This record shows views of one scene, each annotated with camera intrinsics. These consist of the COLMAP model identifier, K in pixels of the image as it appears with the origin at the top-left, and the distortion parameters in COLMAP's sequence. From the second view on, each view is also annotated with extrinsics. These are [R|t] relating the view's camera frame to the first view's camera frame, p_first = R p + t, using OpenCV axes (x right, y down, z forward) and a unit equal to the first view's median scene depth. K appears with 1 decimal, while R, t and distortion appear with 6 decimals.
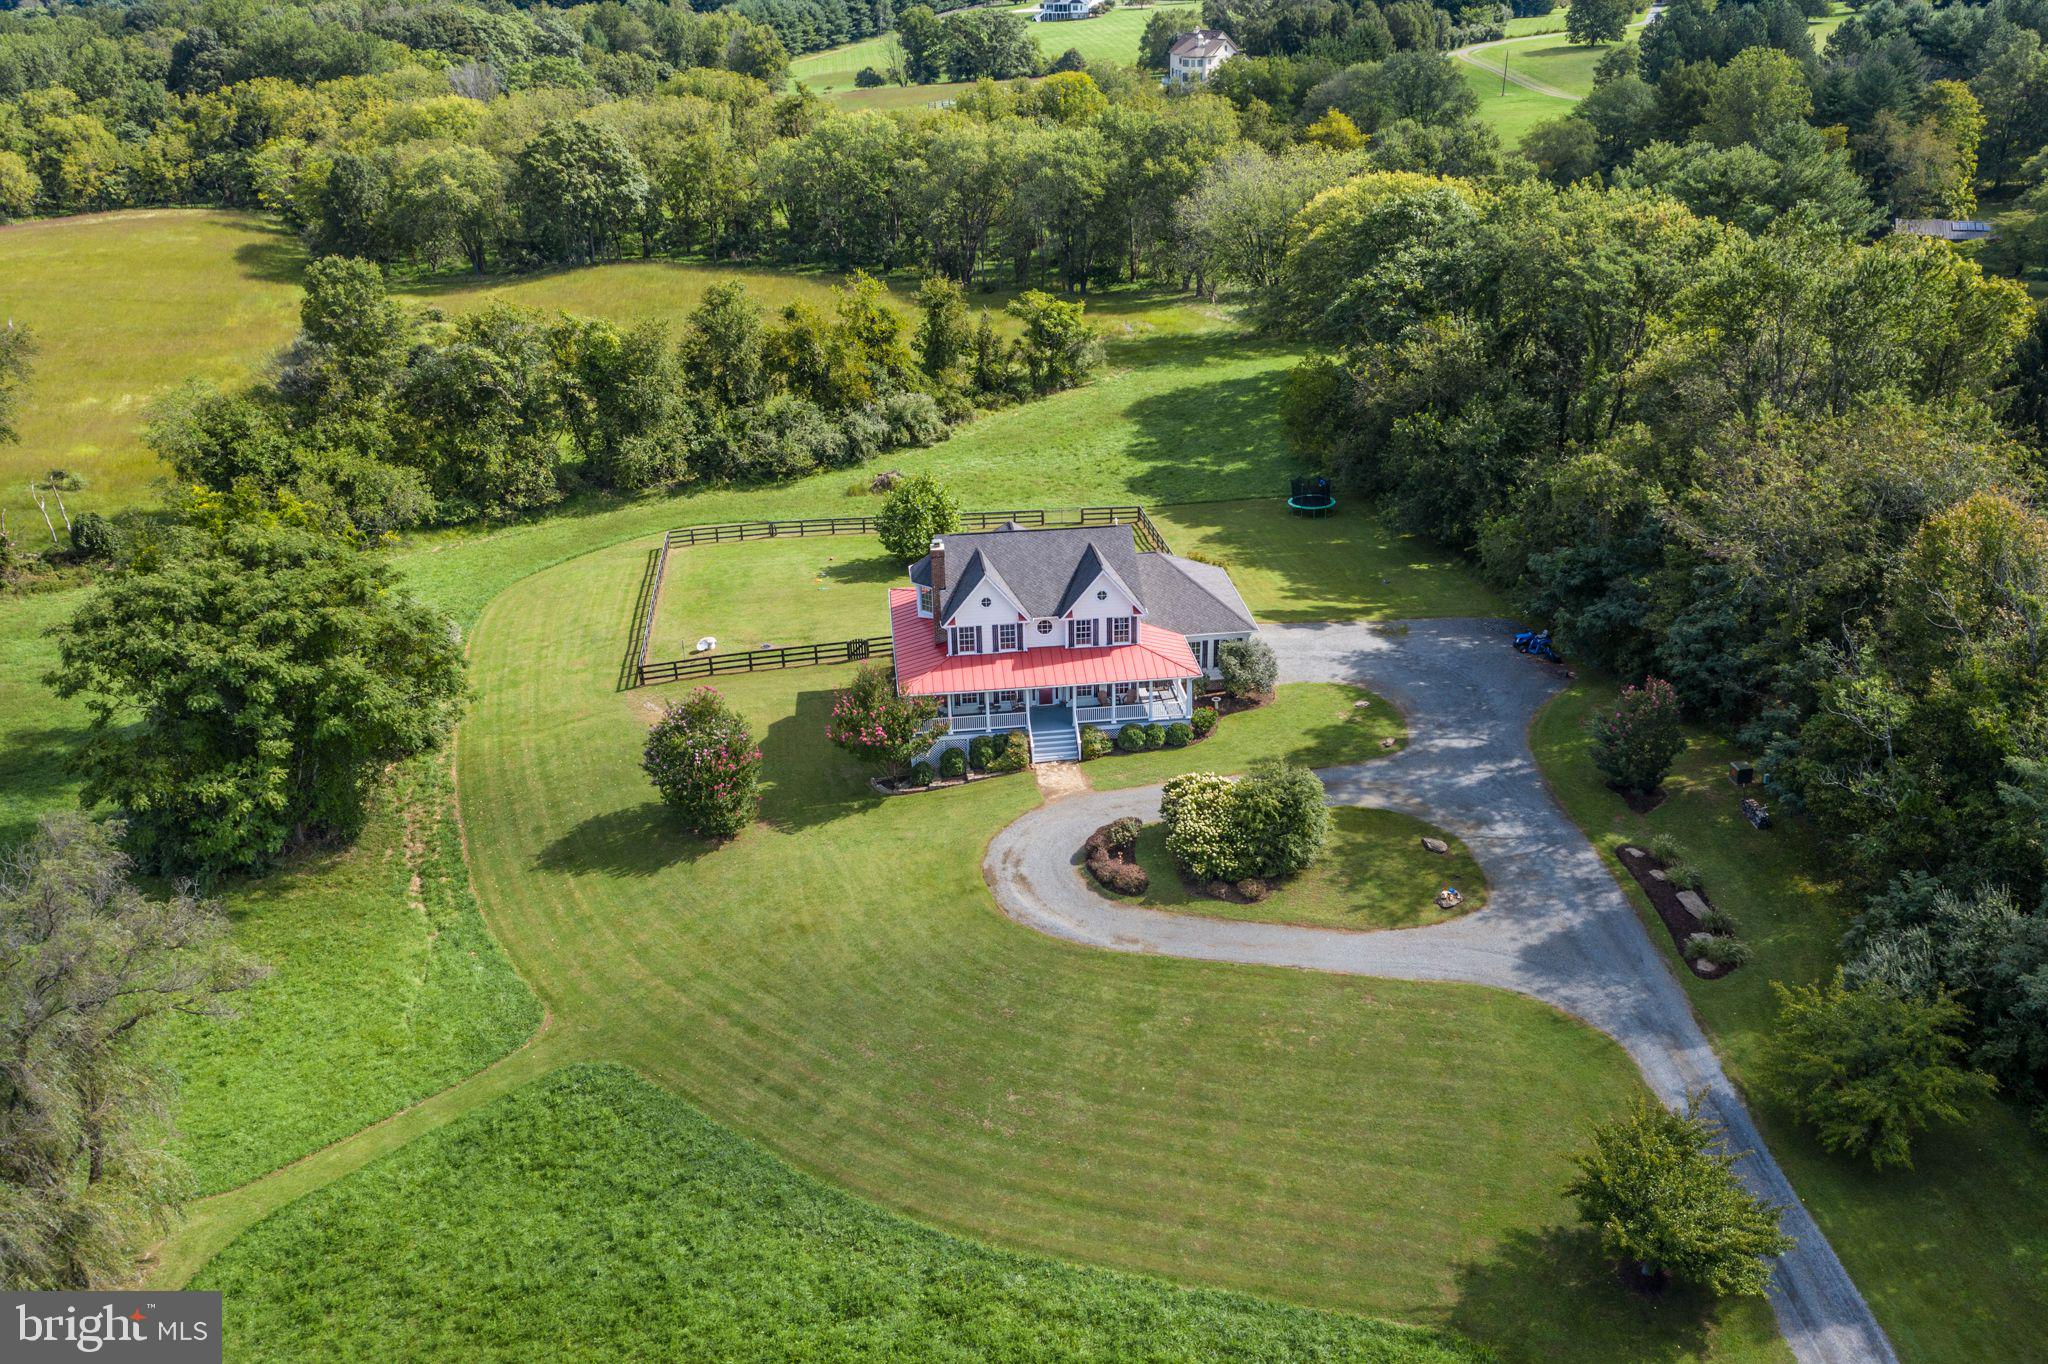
lens RADIAL K [[1739.4, 0, 992.9], [0, 1739.4, 645.3], [0, 0, 1]] dist [0.006246, 0.001730]
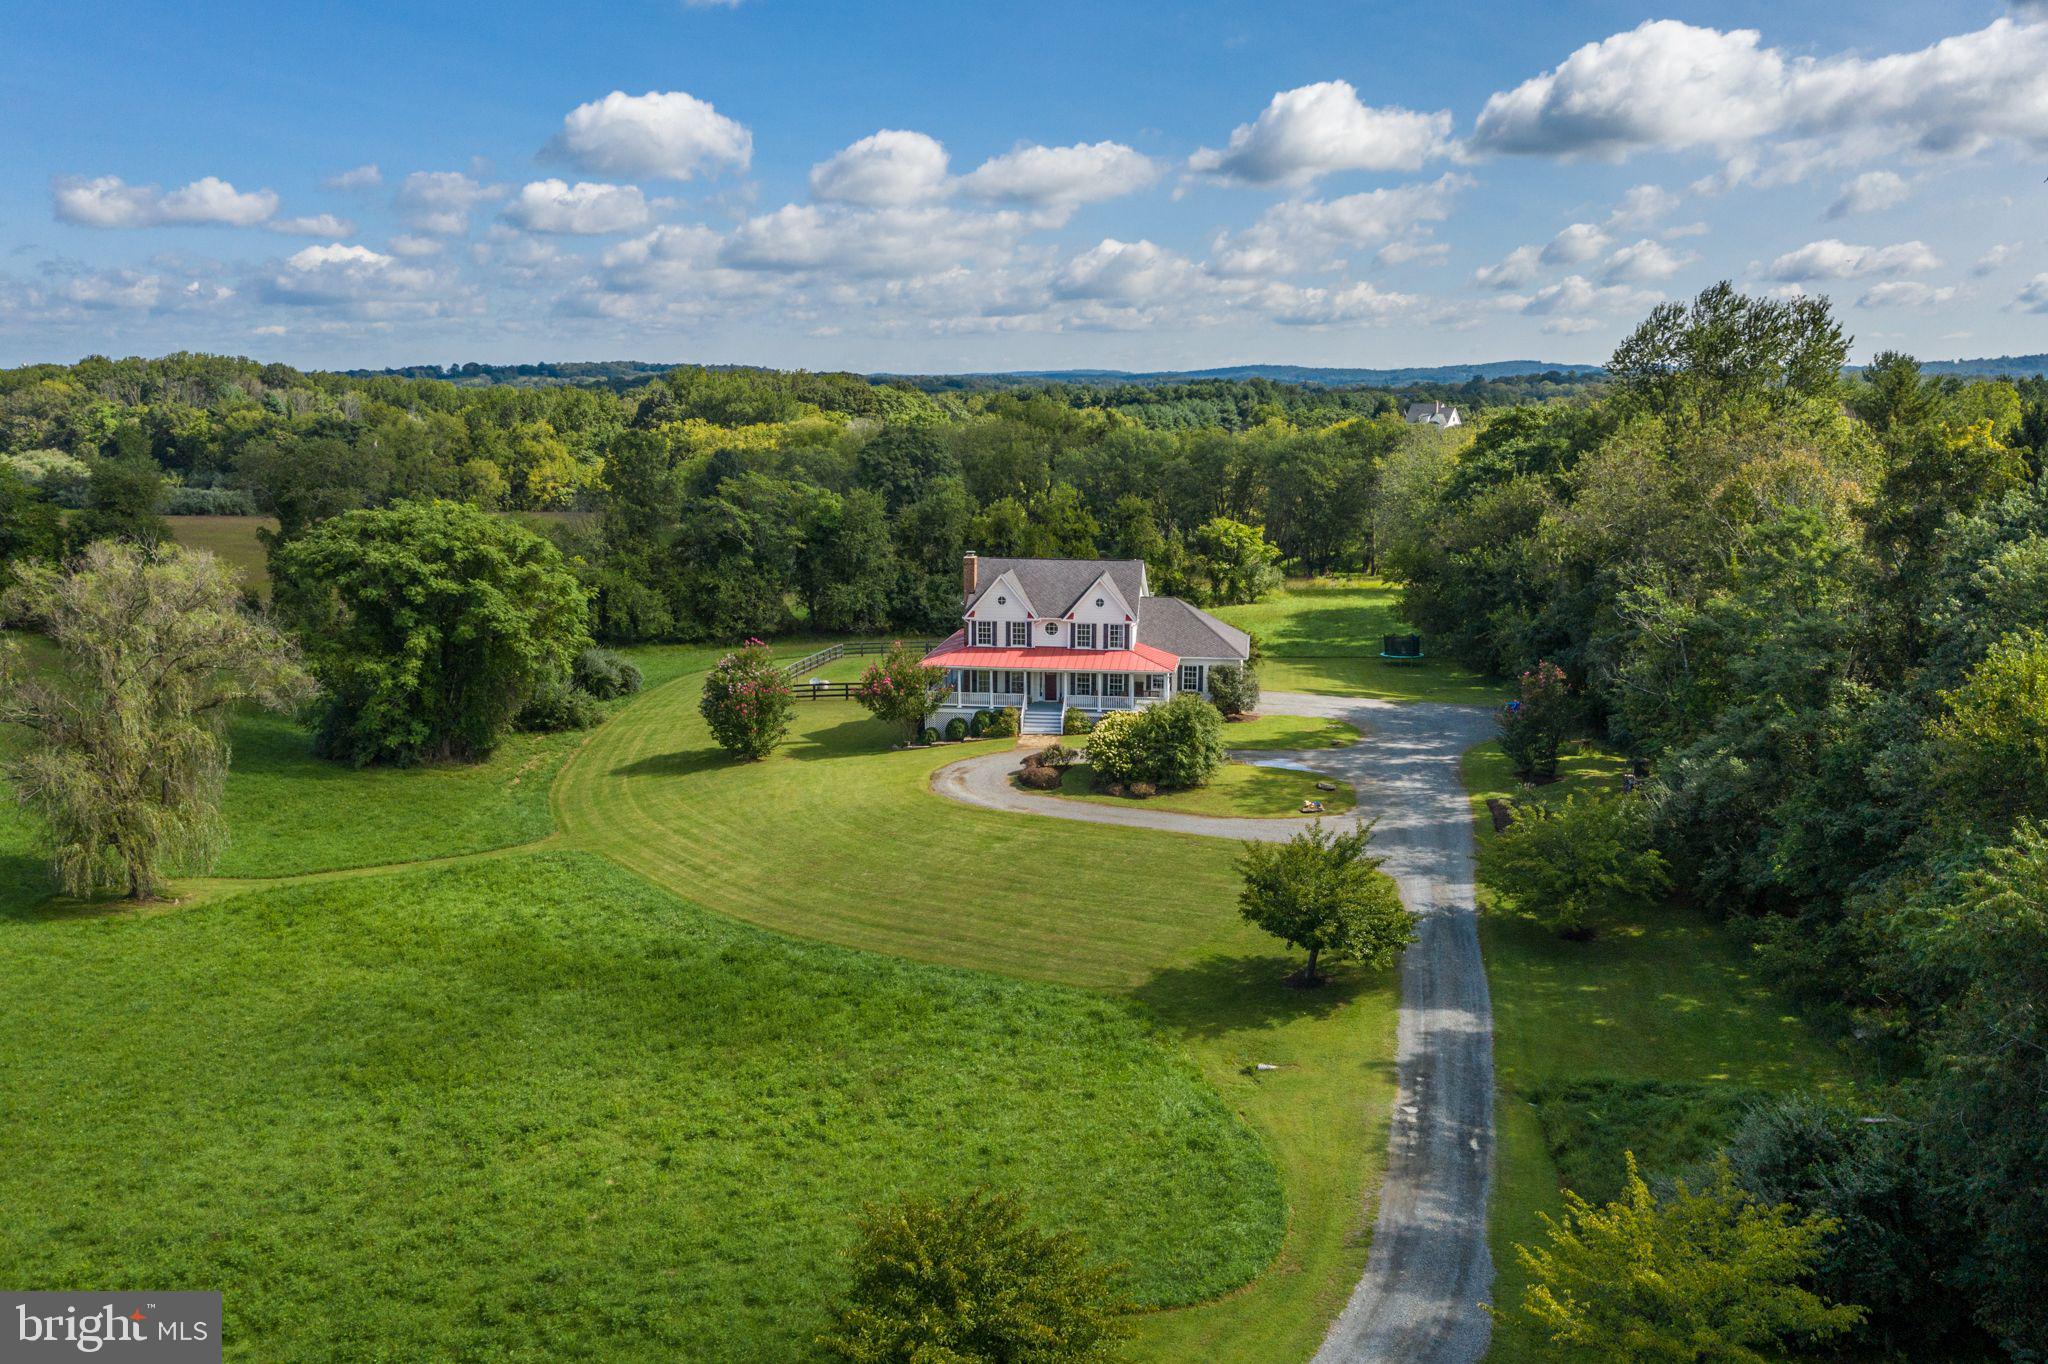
lens RADIAL K [[1685.4, 0, 1024.0], [0, 1685.4, 682.0], [0, 0, 1]] dist [-0.005074, -0.000906]
pose [[0.972490, 0.071299, -0.221763, 0.161147], [-0.120328, 0.968916, -0.216153, 0.164578], [0.199459, 0.236891, 0.950841, -0.044464]]
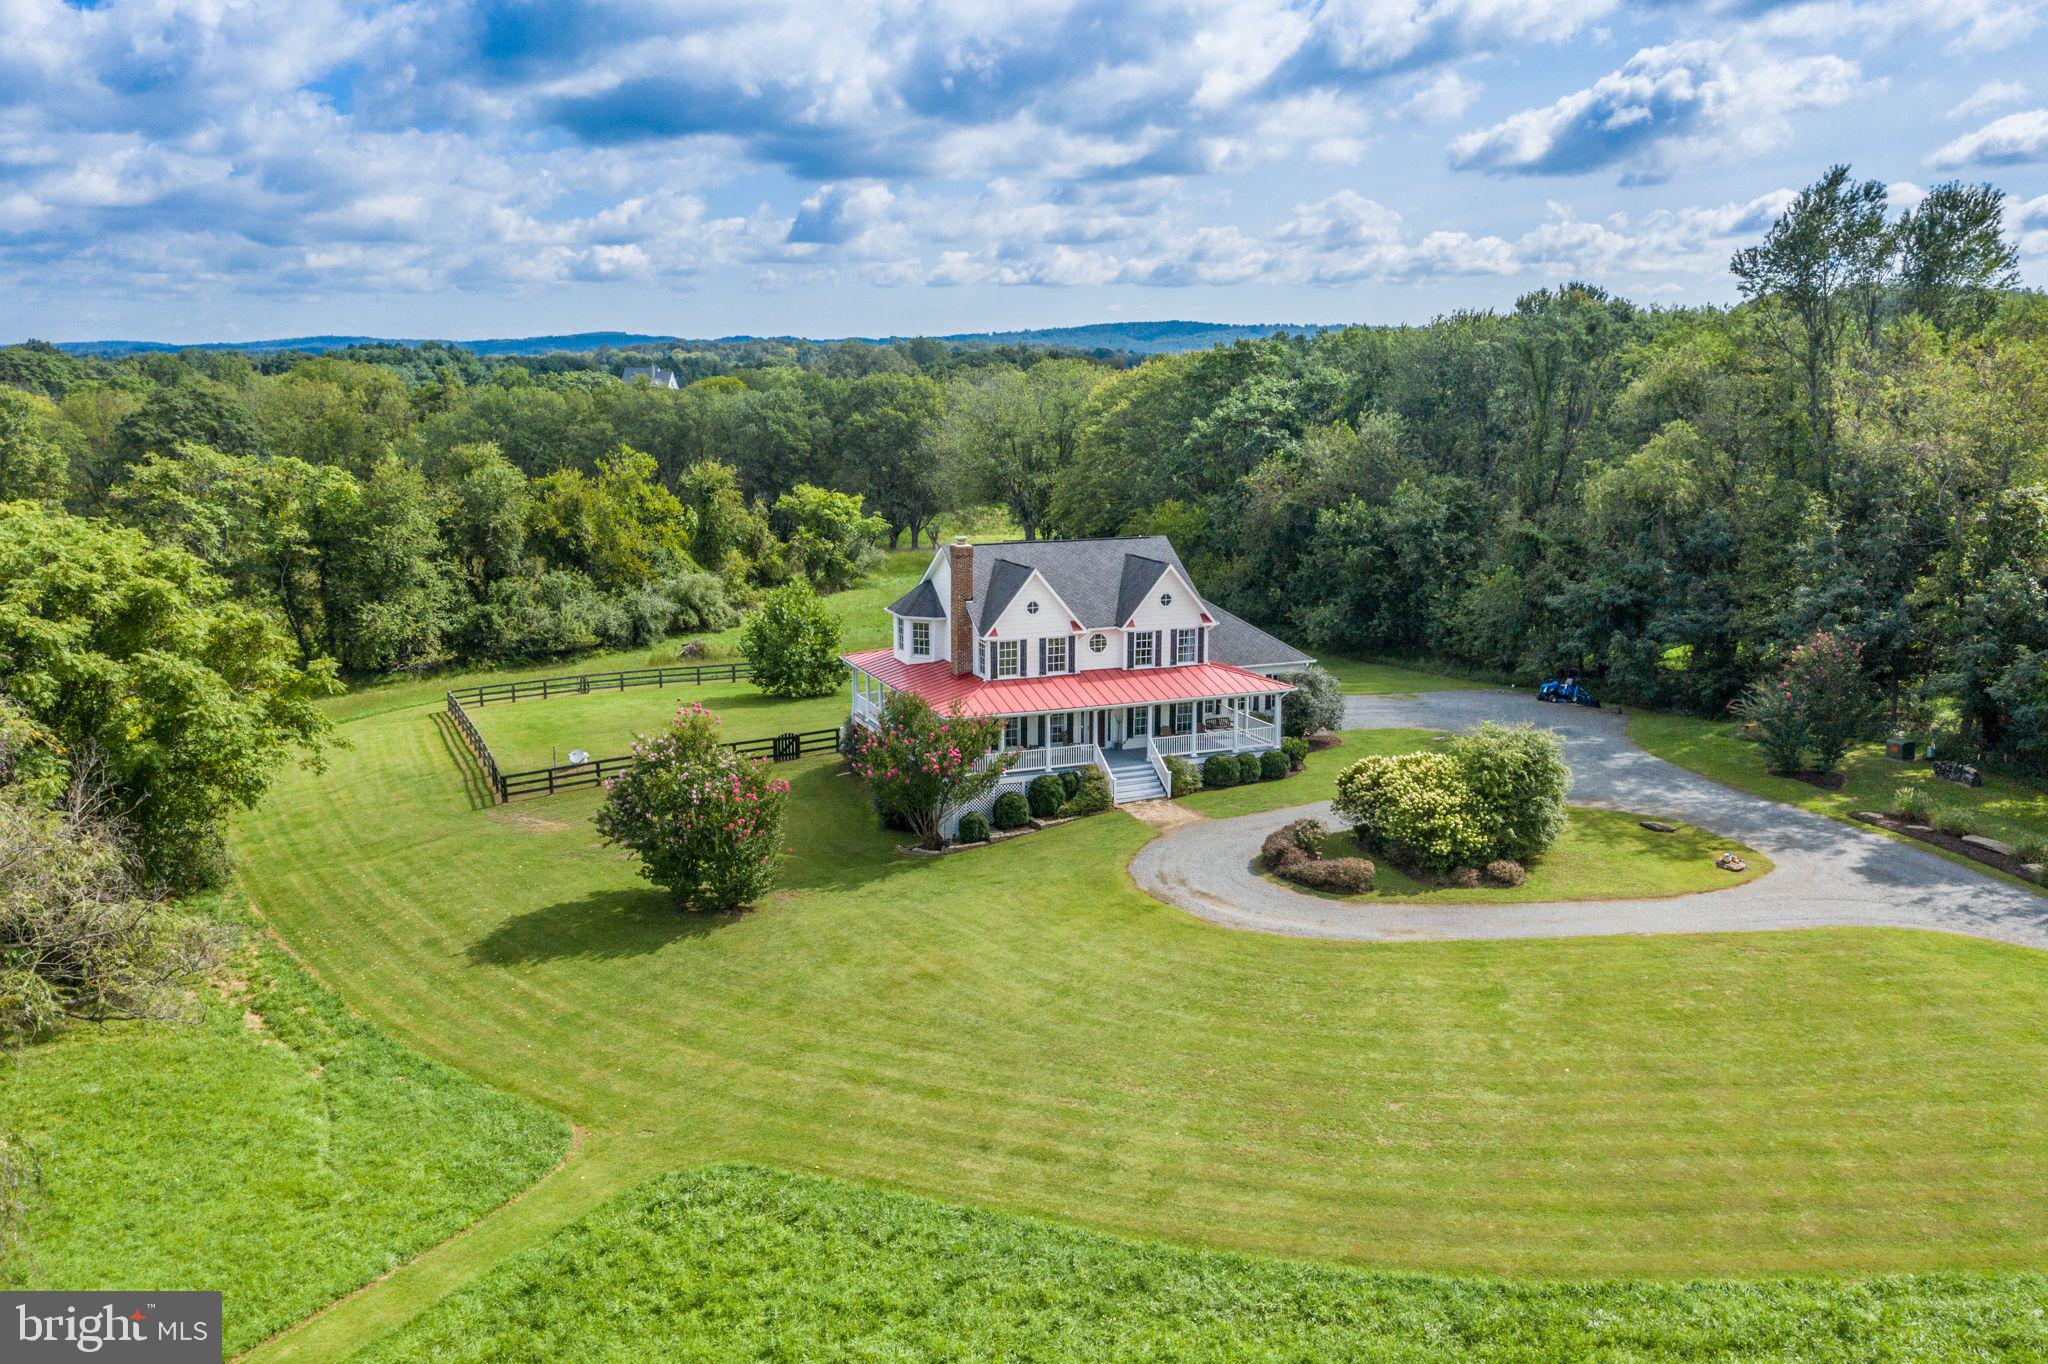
lens RADIAL K [[1685.4, 0, 1024.0], [0, 1685.4, 682.0], [0, 0, 1]] dist [-0.005074, -0.000906]
pose [[0.956130, -0.027232, 0.291675, -0.138032], [0.091408, 0.973691, -0.208733, 0.099713], [-0.278317, 0.226237, 0.933465, 0.178285]]
